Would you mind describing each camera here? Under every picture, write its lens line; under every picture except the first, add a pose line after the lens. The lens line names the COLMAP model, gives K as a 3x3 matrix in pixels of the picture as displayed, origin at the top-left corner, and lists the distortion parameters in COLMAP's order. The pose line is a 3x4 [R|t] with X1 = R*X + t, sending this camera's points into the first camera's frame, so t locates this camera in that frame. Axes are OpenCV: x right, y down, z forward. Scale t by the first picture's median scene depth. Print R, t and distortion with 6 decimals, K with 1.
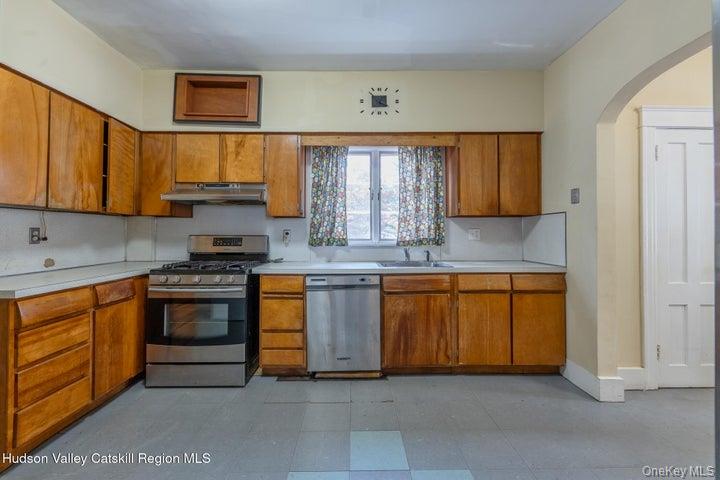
lens RADIAL K [[297.4, 0, 363.2], [0, 297.4, 231.0], [0, 0, 1]] dist [-0.003093, 0.000044]
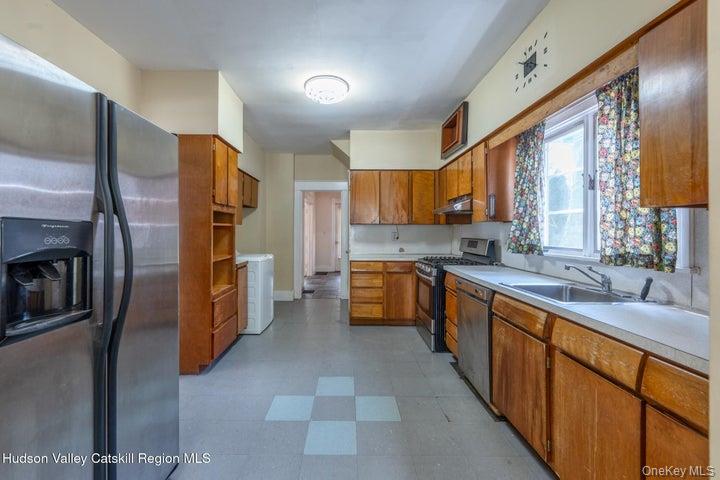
lens RADIAL K [[297.4, 0, 344.3], [0, 297.4, 232.5], [0, 0, 1]] dist [-0.003093, 0.000044]
pose [[-0.026619, 0.004795, -0.999634, 0.849030], [0.007457, 0.999962, 0.004598, -0.021378], [0.999618, -0.007331, -0.026654, 0.571729]]
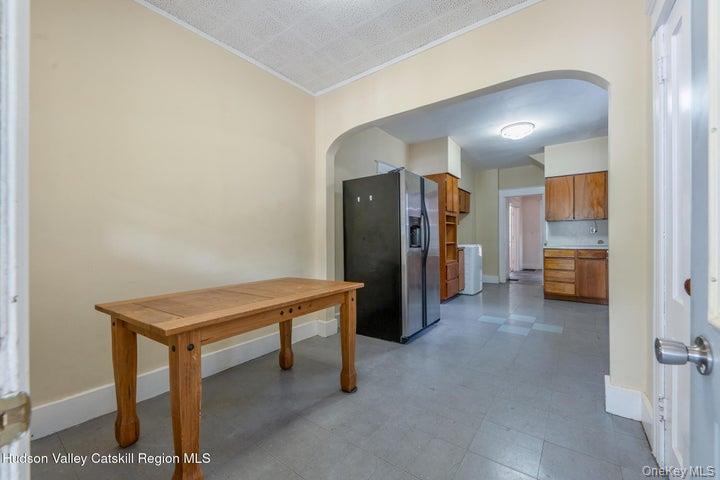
lens RADIAL K [[297.4, 0, 361.4], [0, 297.4, 242.7], [0, 0, 1]] dist [-0.003093, 0.000044]
pose [[-0.606178, 0.013320, -0.795218, 1.620543], [0.018875, 0.999819, 0.002358, 0.062904], [0.795105, -0.013581, -0.606320, 0.790993]]
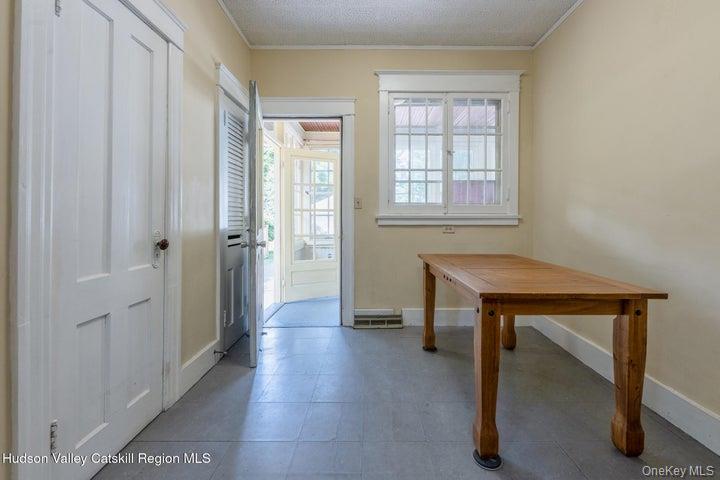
lens RADIAL K [[297.4, 0, 366.2], [0, 297.4, 217.8], [0, 0, 1]] dist [-0.003093, 0.000044]
pose [[0.021581, -0.005449, 0.999752, 0.503890], [-0.016269, 0.999851, 0.005800, 0.054289], [-0.999635, -0.016391, 0.021489, 0.468399]]
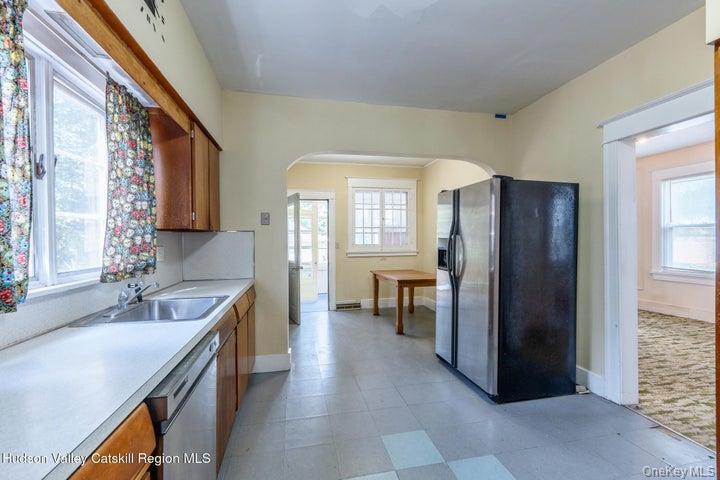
lens RADIAL K [[297.4, 0, 353.8], [0, 297.4, 244.2], [0, 0, 1]] dist [-0.003093, 0.000044]
pose [[-0.168556, -0.010860, 0.985632, -0.513719], [-0.003657, 0.999939, 0.010392, -0.025163], [-0.985685, -0.001853, -0.168586, 0.772090]]
